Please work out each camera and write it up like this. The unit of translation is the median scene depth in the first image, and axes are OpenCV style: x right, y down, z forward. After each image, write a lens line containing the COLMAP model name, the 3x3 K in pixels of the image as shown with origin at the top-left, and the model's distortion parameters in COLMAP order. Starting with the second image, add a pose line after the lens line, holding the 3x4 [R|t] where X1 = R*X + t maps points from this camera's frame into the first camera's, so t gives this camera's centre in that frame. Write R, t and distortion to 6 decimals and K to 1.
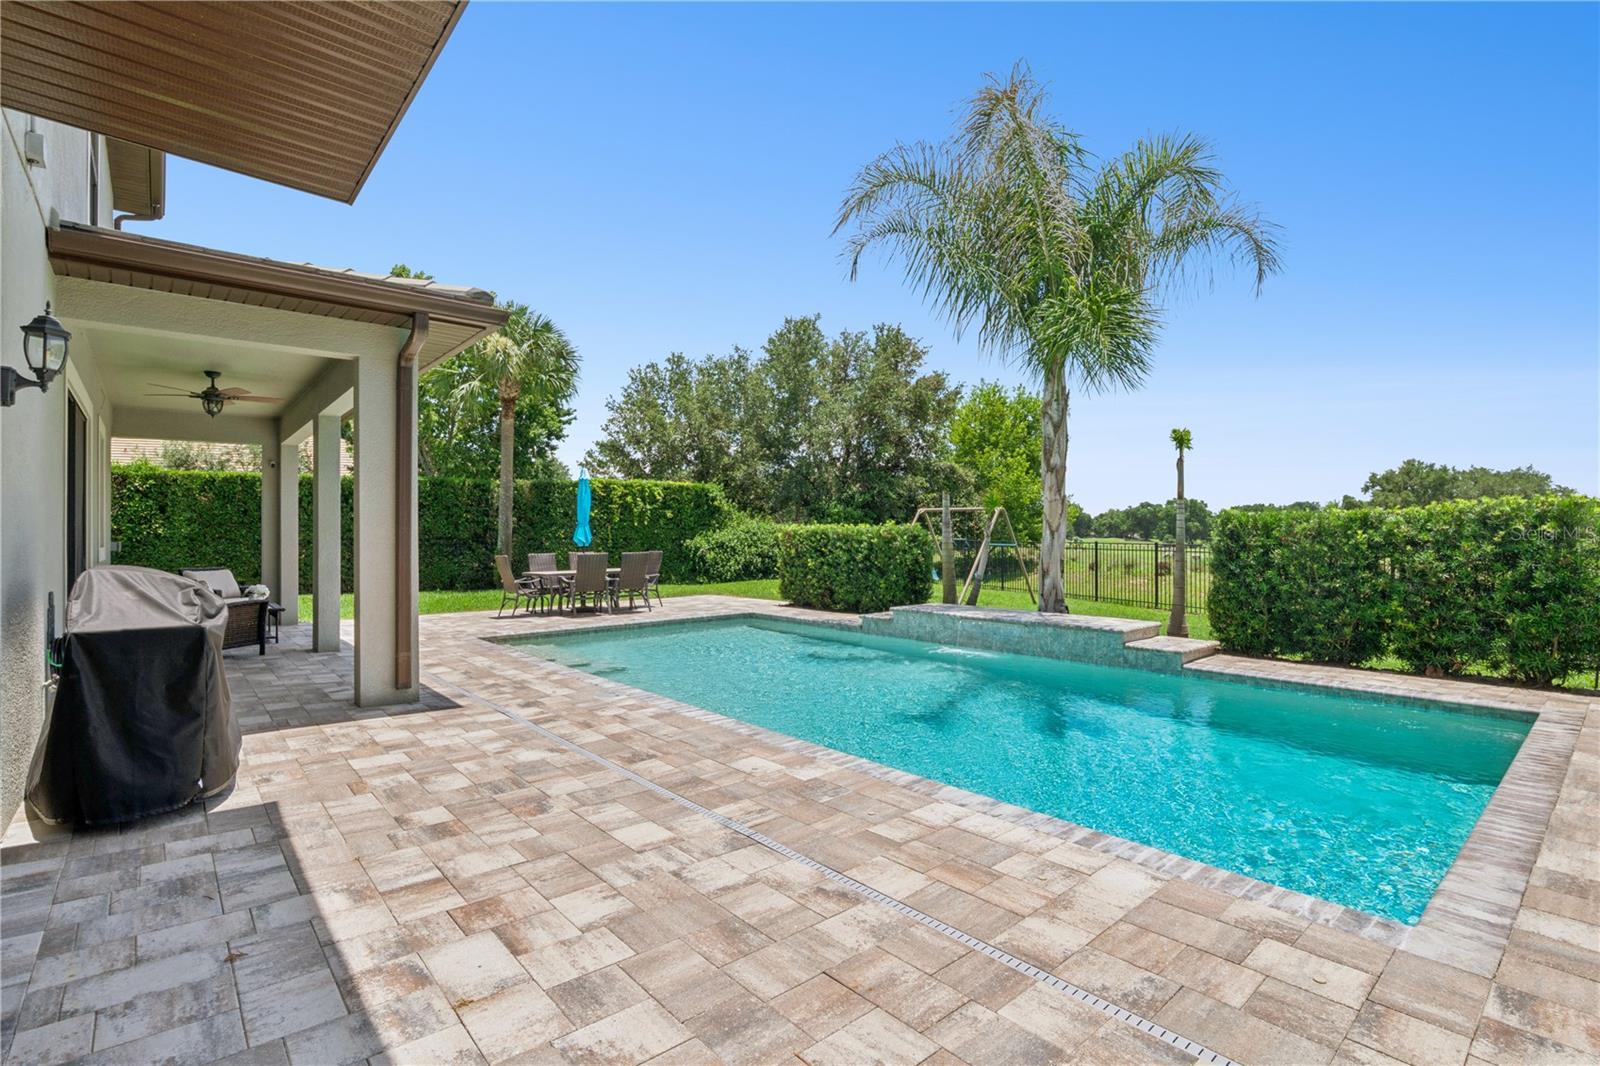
lens RADIAL K [[751.5, 0, 802.7], [0, 751.5, 529.6], [0, 0, 1]] dist [-0.024123, 0.006978]
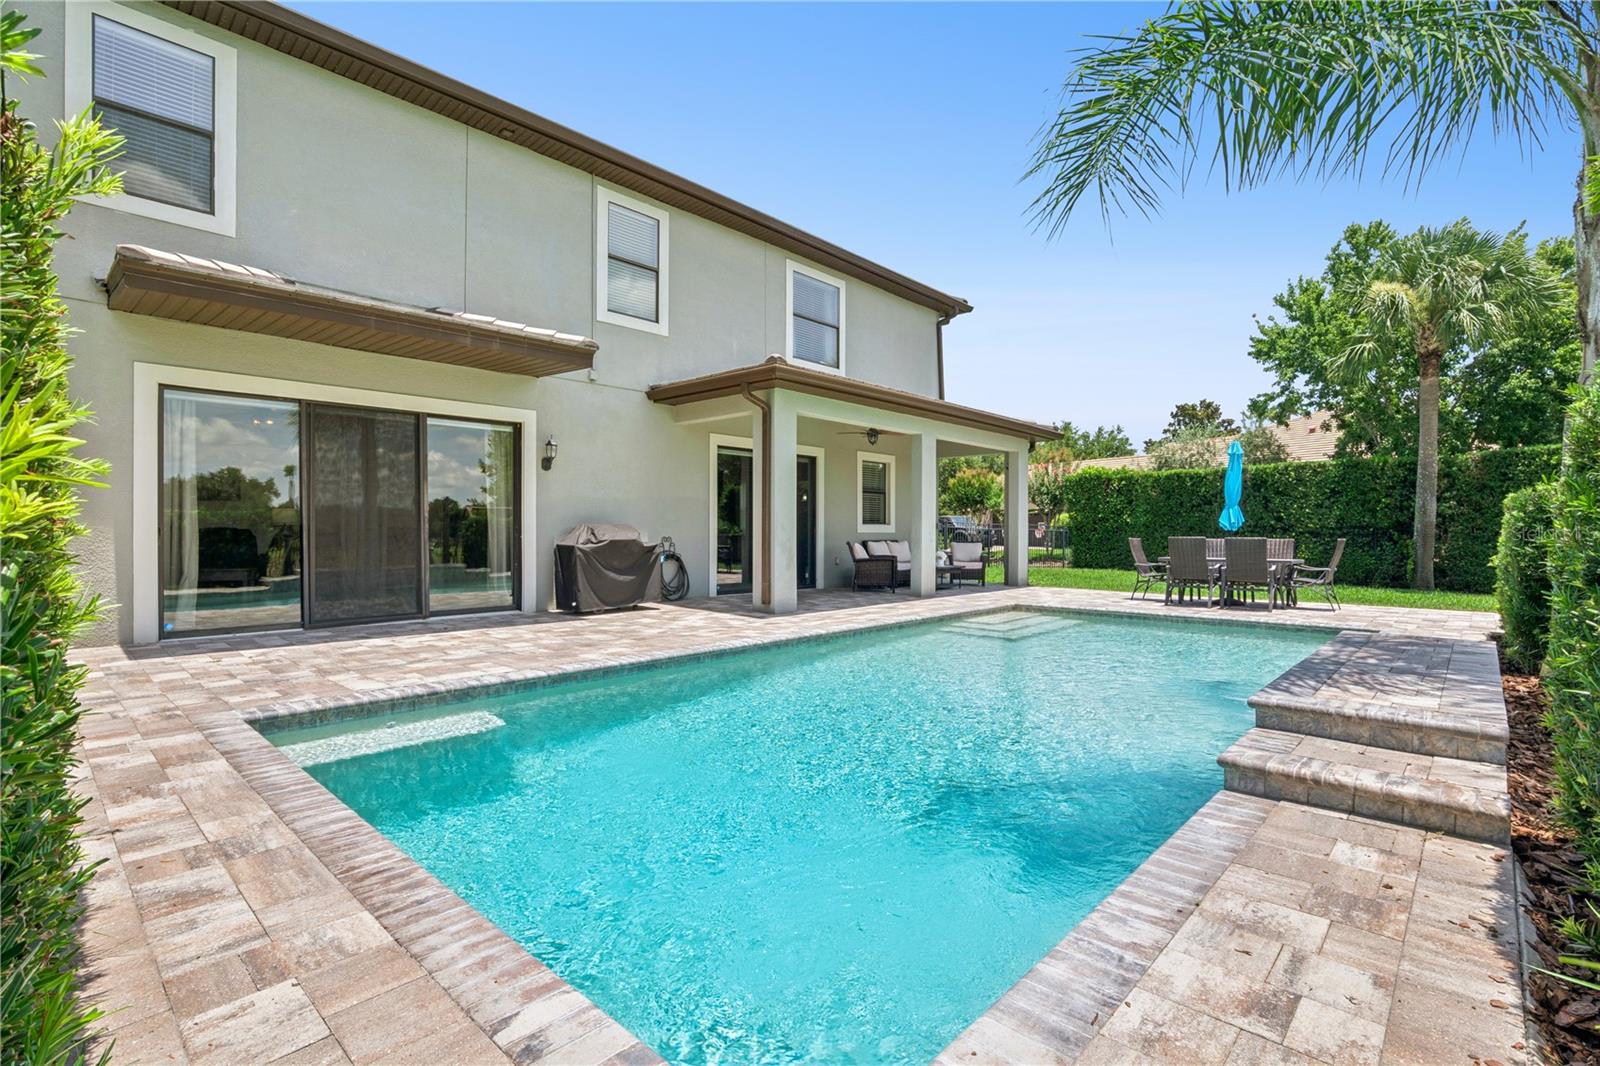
lens RADIAL K [[742.3, 0, 800.0], [0, 742.3, 533.0], [0, 0, 1]] dist [-0.023637, 0.006842]
pose [[0.112361, 0.010484, -0.993612, 0.767633], [-0.000774, 0.999945, 0.010463, 0.024841], [0.993667, -0.000407, 0.112363, 0.605197]]
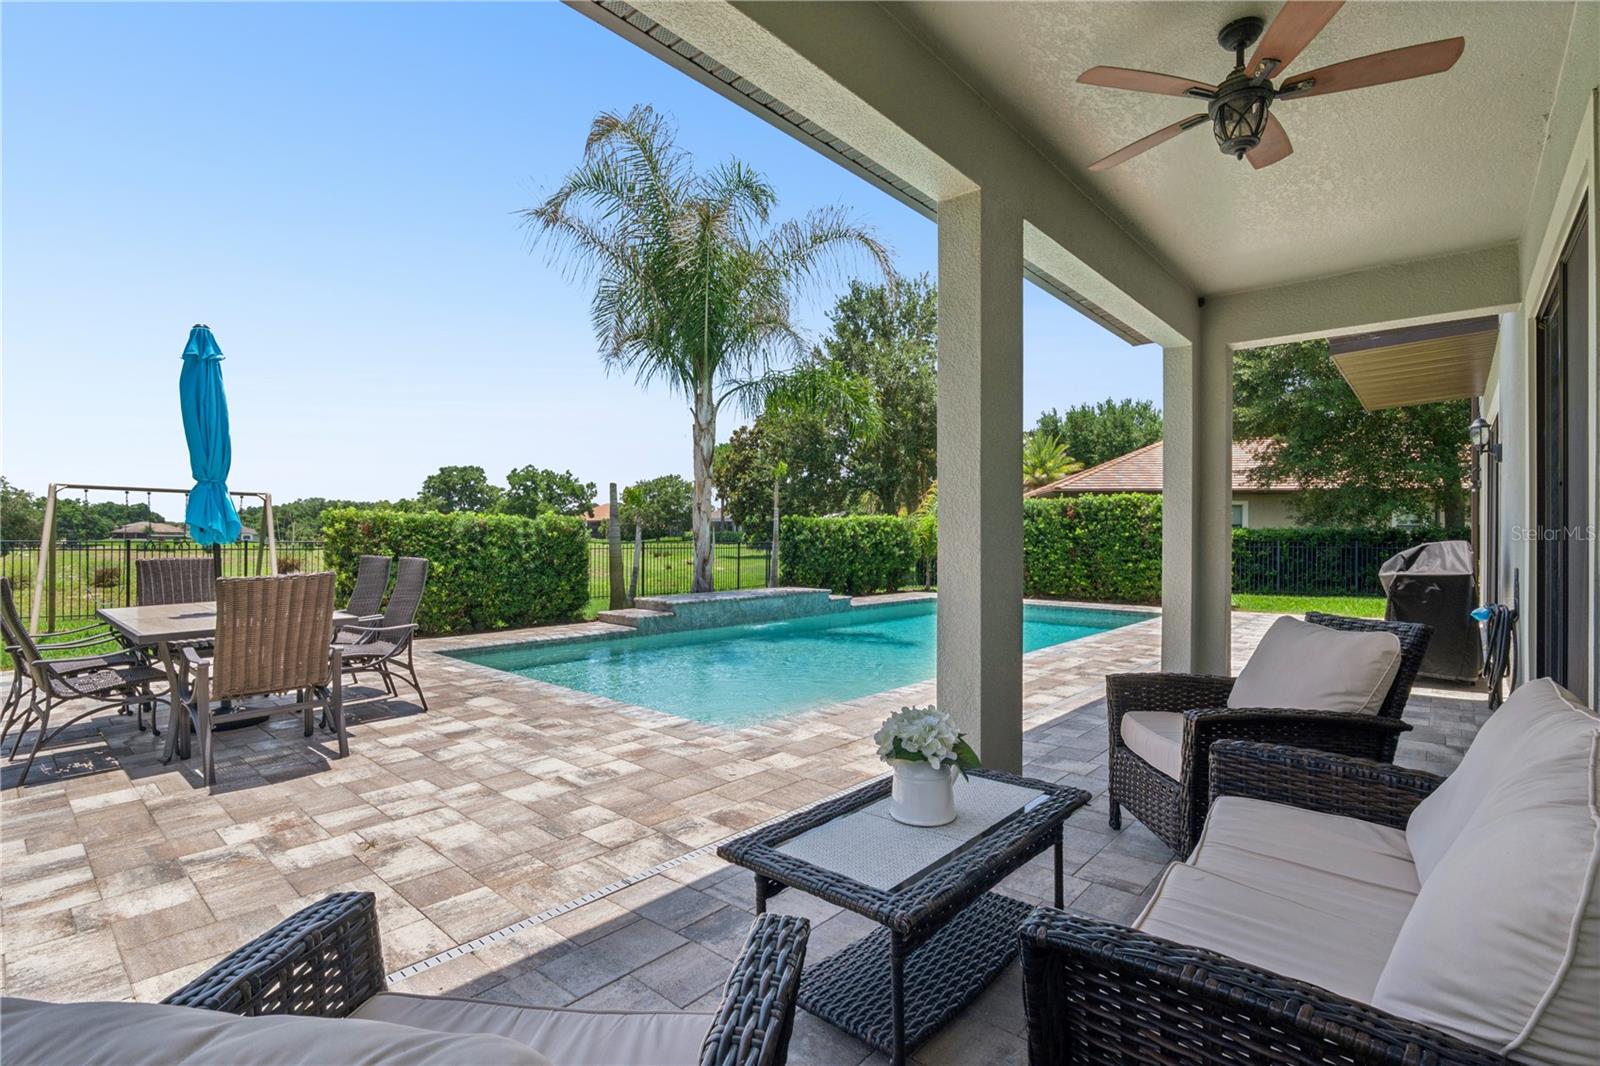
lens RADIAL K [[742.3, 0, 800.0], [0, 742.3, 533.0], [0, 0, 1]] dist [-0.023637, 0.006842]
pose [[-0.134254, 0.010724, 0.990889, -1.020271], [-0.007734, 0.999900, -0.011869, 0.029185], [-0.990917, -0.009257, -0.134157, 1.153760]]
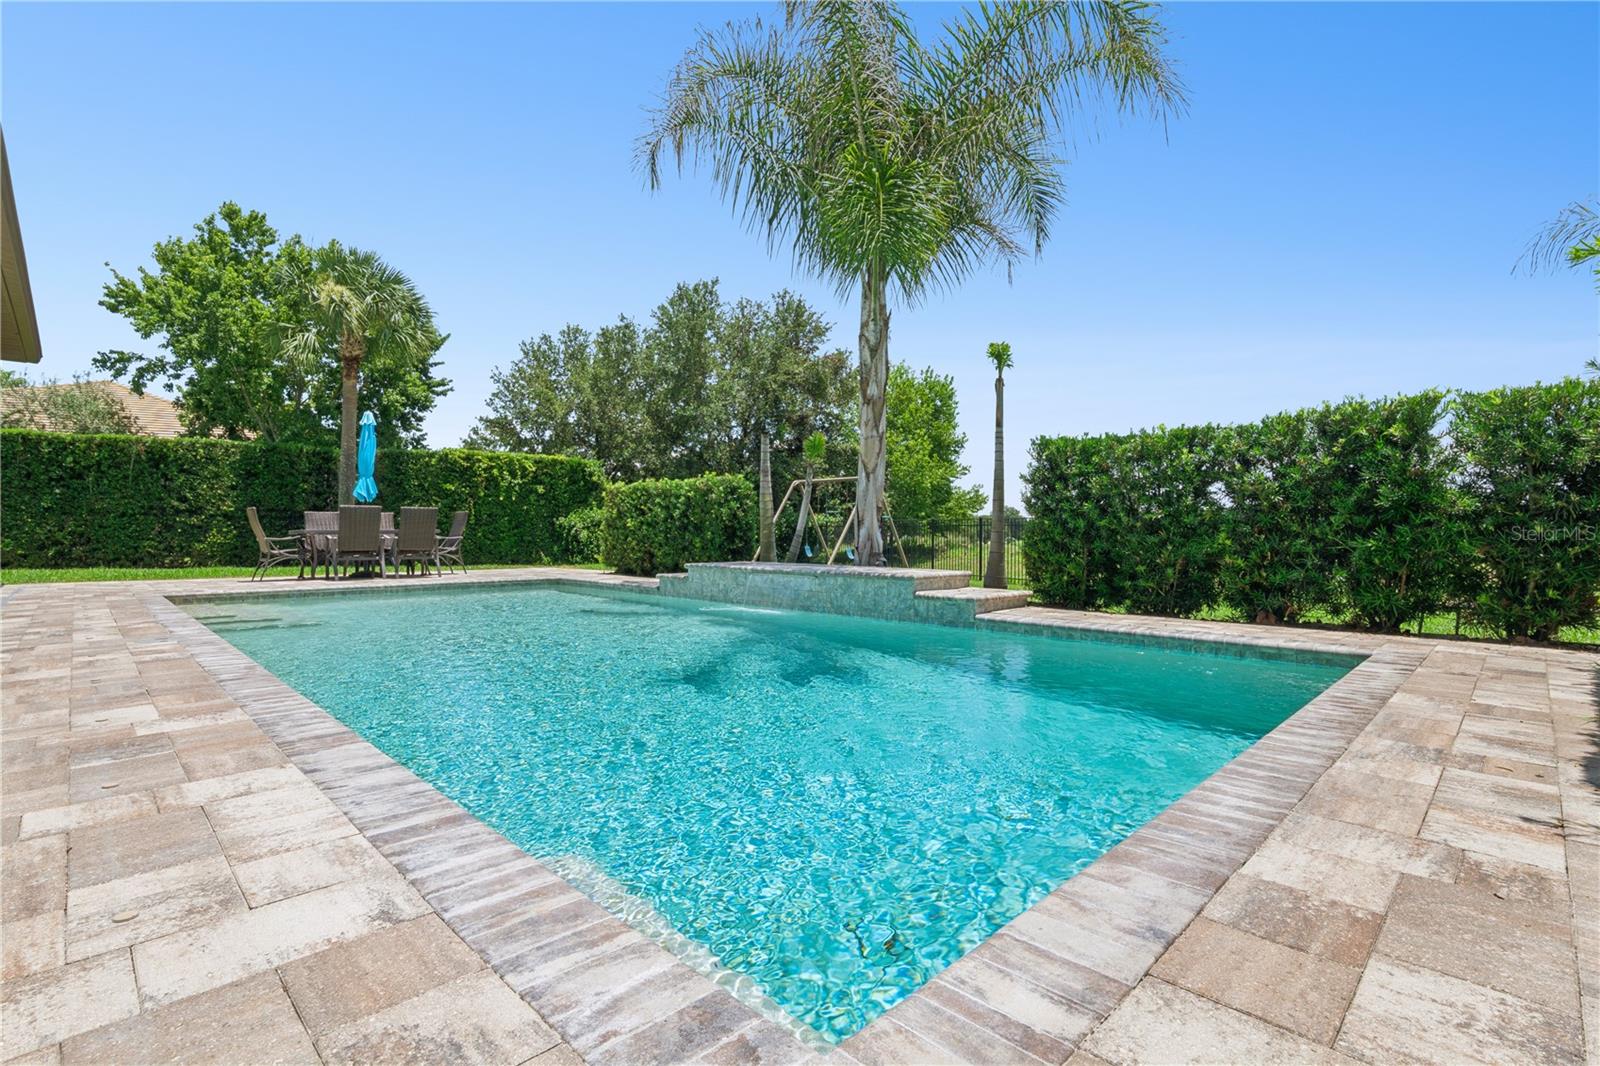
lens RADIAL K [[742.3, 0, 800.0], [0, 742.3, 533.0], [0, 0, 1]] dist [-0.023637, 0.006842]
pose [[0.997700, 0.008095, 0.067292, 0.225794], [-0.008259, 0.999964, 0.002156, 0.078760], [-0.067272, -0.002707, 0.997731, 0.181183]]
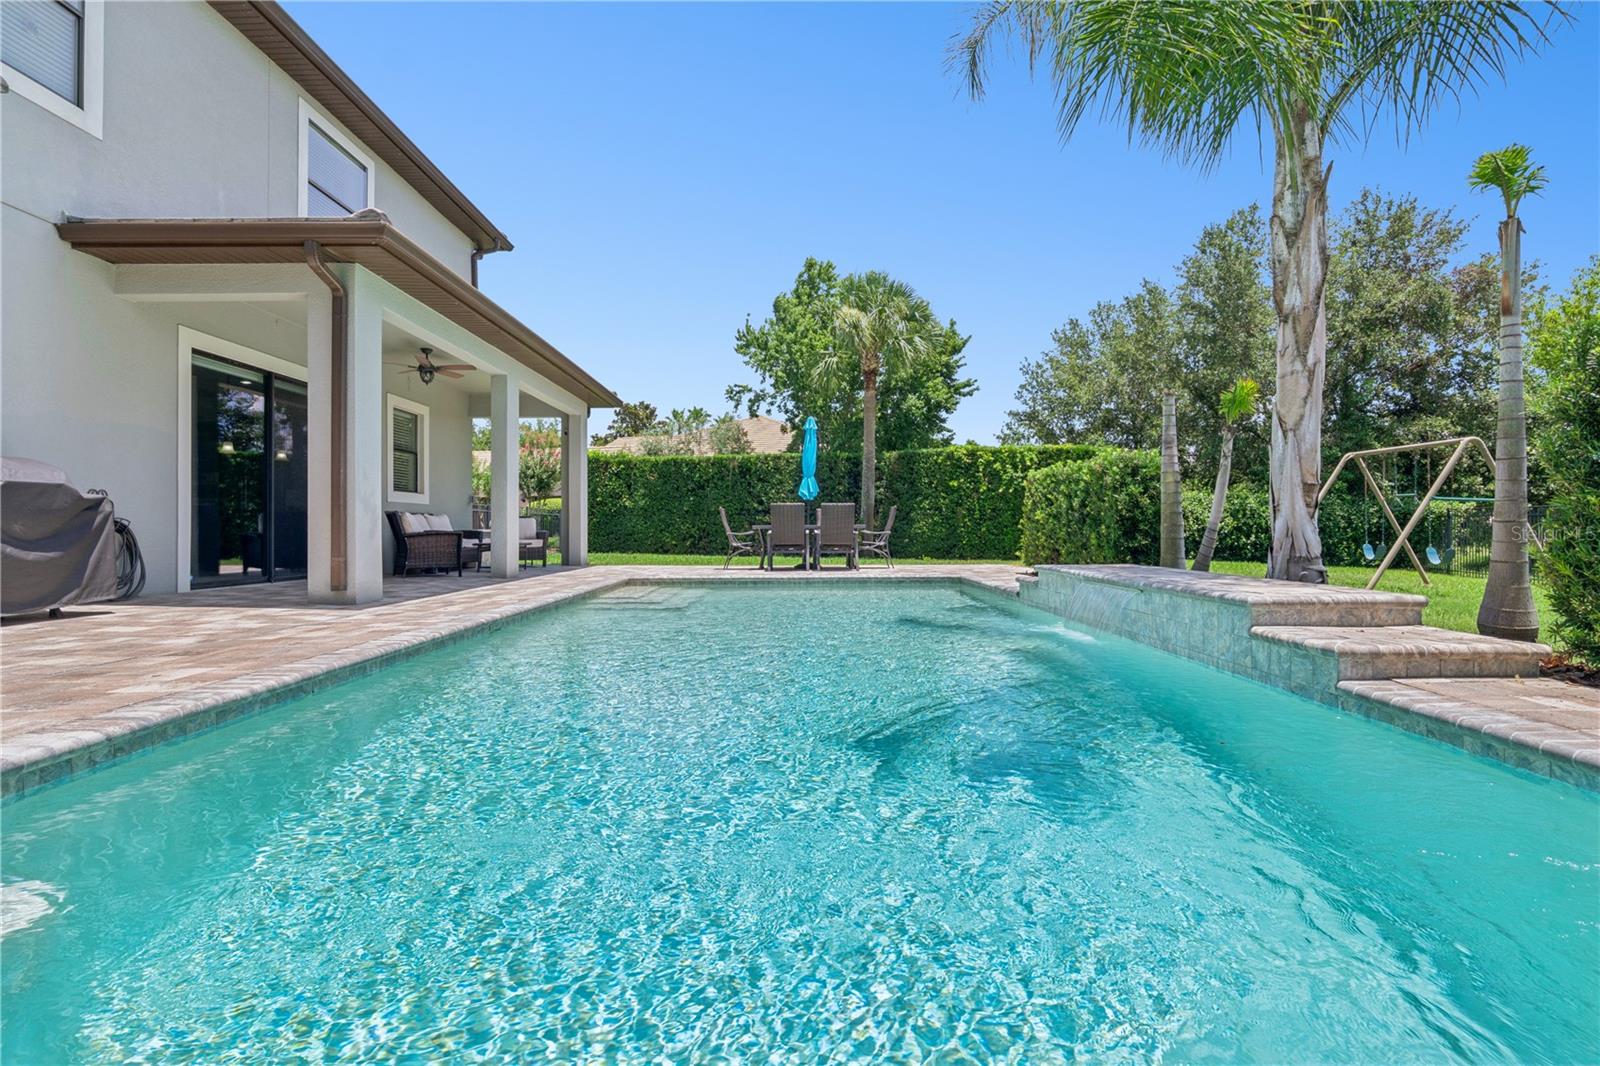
lens RADIAL K [[747.4, 0, 800.3], [0, 747.4, 525.8], [0, 0, 1]] dist [-0.024552, 0.009394]
pose [[0.763638, 0.002097, -0.645641, 0.465580], [0.000131, 0.999994, 0.003403, 0.078201], [0.645644, -0.002683, 0.763633, 0.412650]]
